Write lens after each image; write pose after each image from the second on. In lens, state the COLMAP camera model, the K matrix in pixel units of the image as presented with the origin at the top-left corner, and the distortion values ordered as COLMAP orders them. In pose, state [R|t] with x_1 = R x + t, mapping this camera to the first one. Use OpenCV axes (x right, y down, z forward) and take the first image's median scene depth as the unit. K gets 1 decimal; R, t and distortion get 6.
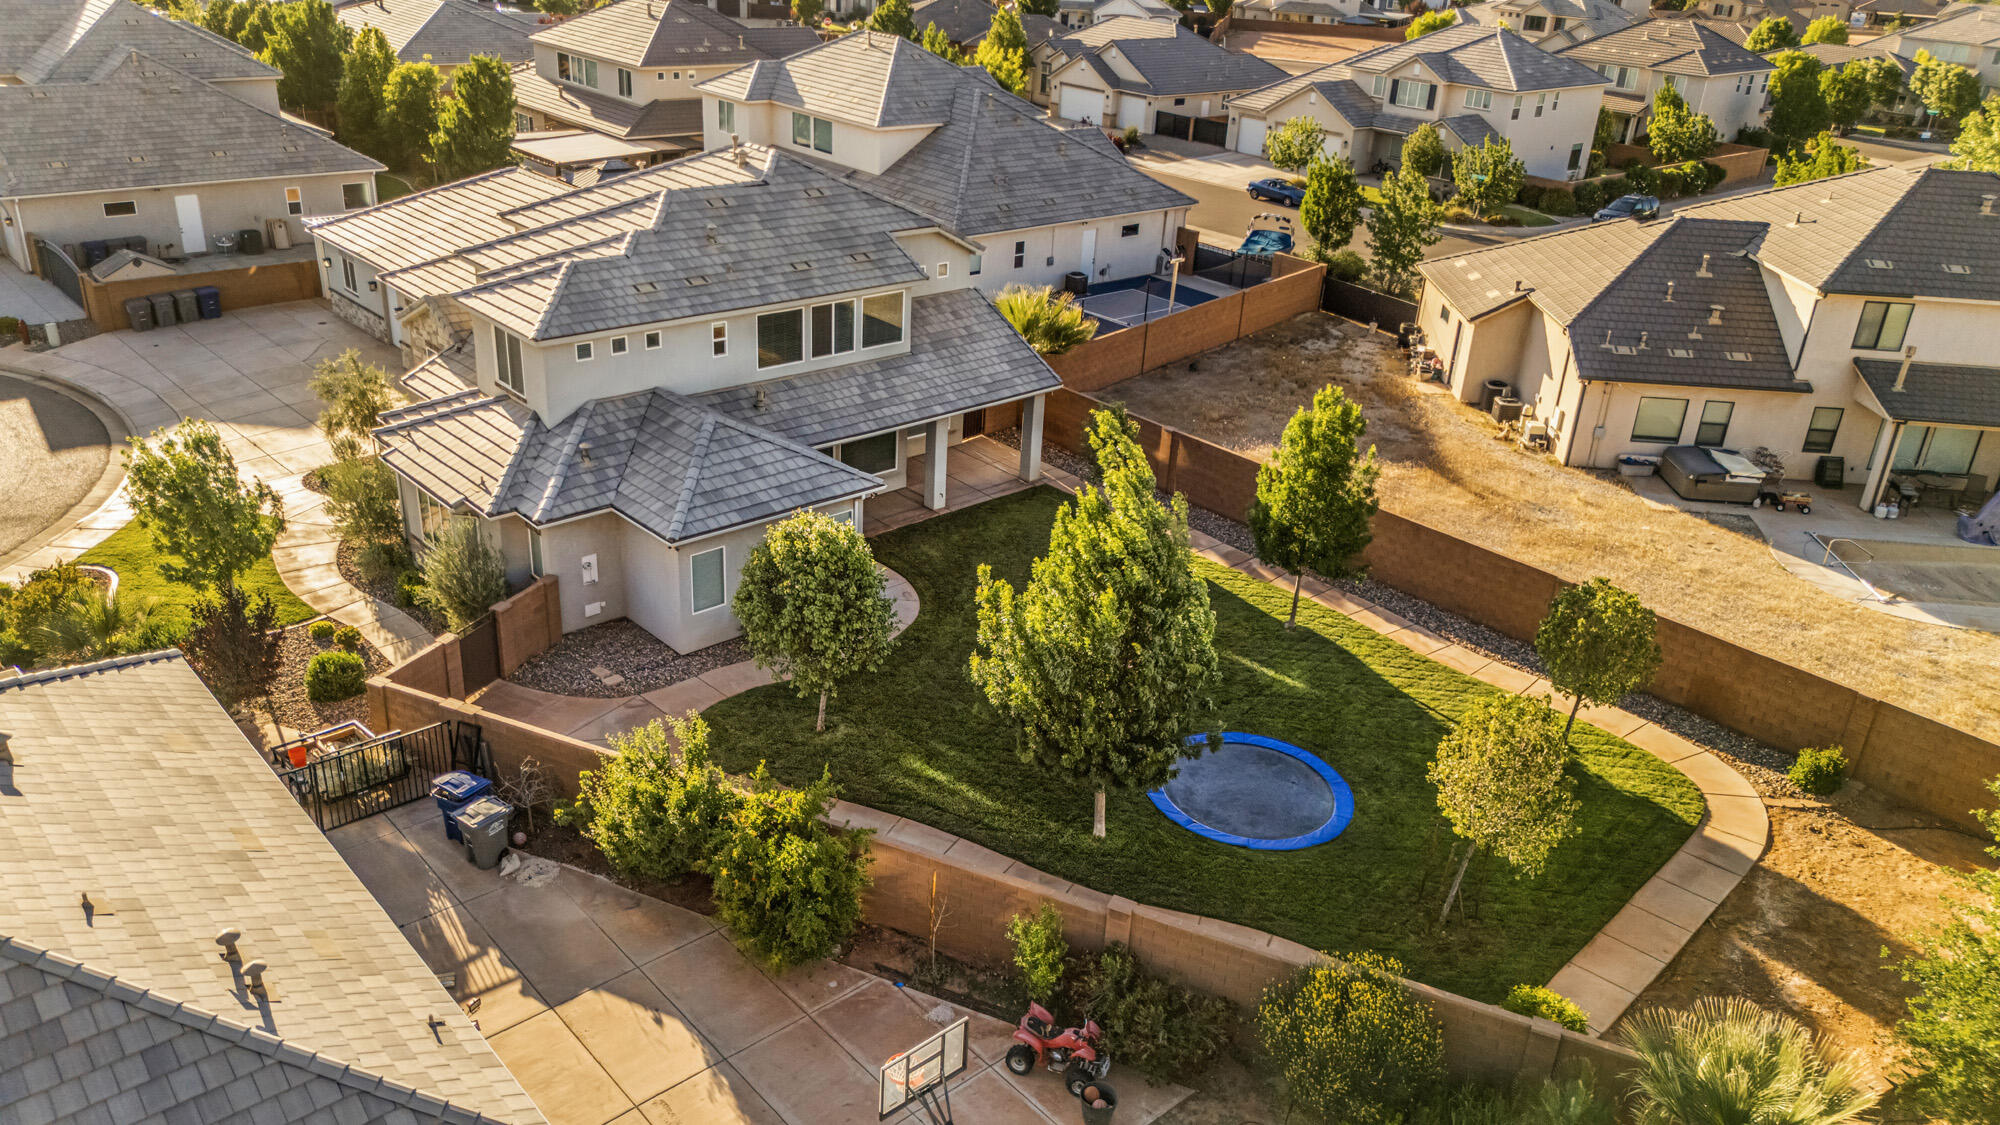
lens RADIAL K [[1463.6, 0, 1005.3], [0, 1463.6, 567.7], [0, 0, 1]] dist [0.059851, -0.059502]
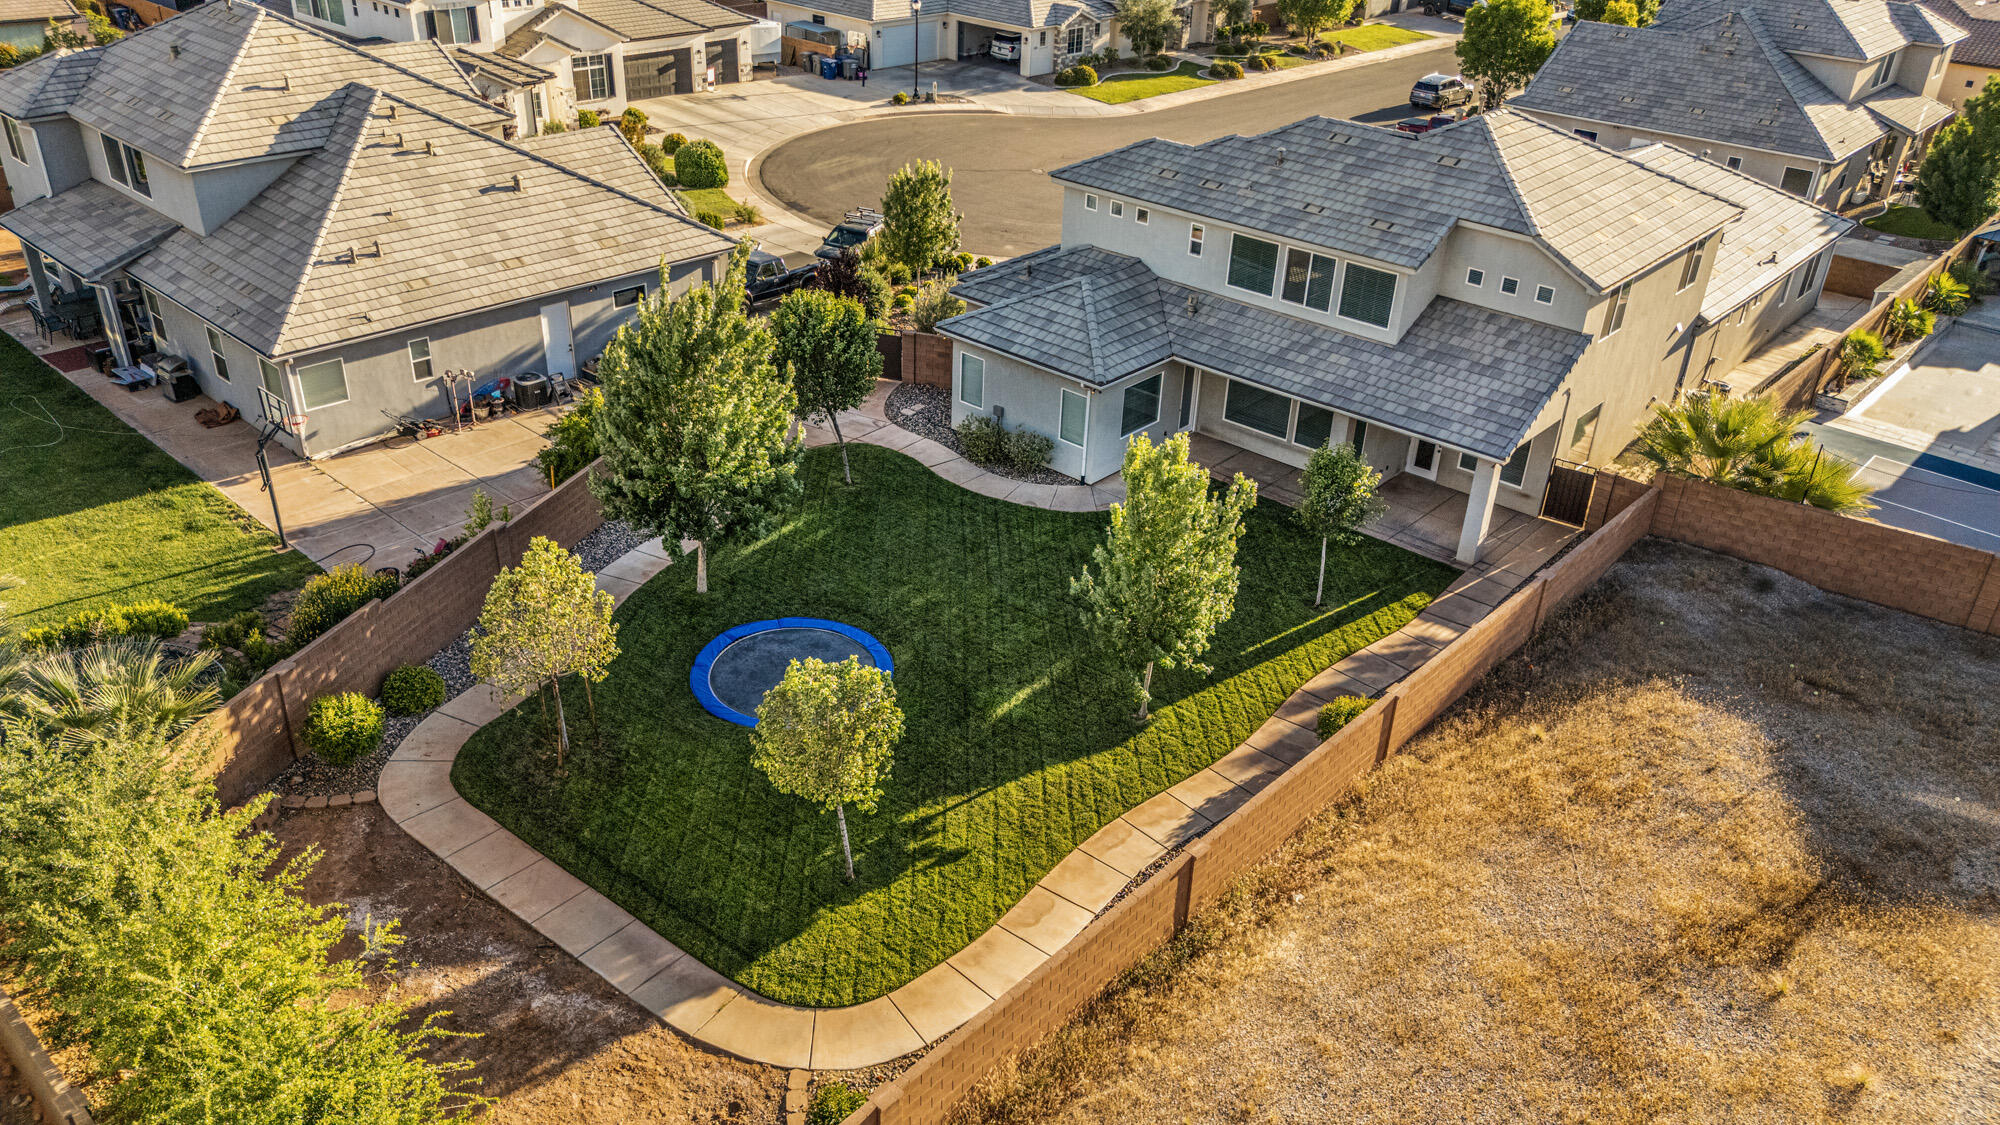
lens RADIAL K [[1463.6, 0, 1005.3], [0, 1463.6, 567.7], [0, 0, 1]] dist [0.059851, -0.059502]
pose [[0.102687, 0.433227, -0.895416, 0.835930], [-0.451014, 0.822605, 0.346276, -0.259679], [0.886590, 0.368288, 0.279862, 0.640505]]
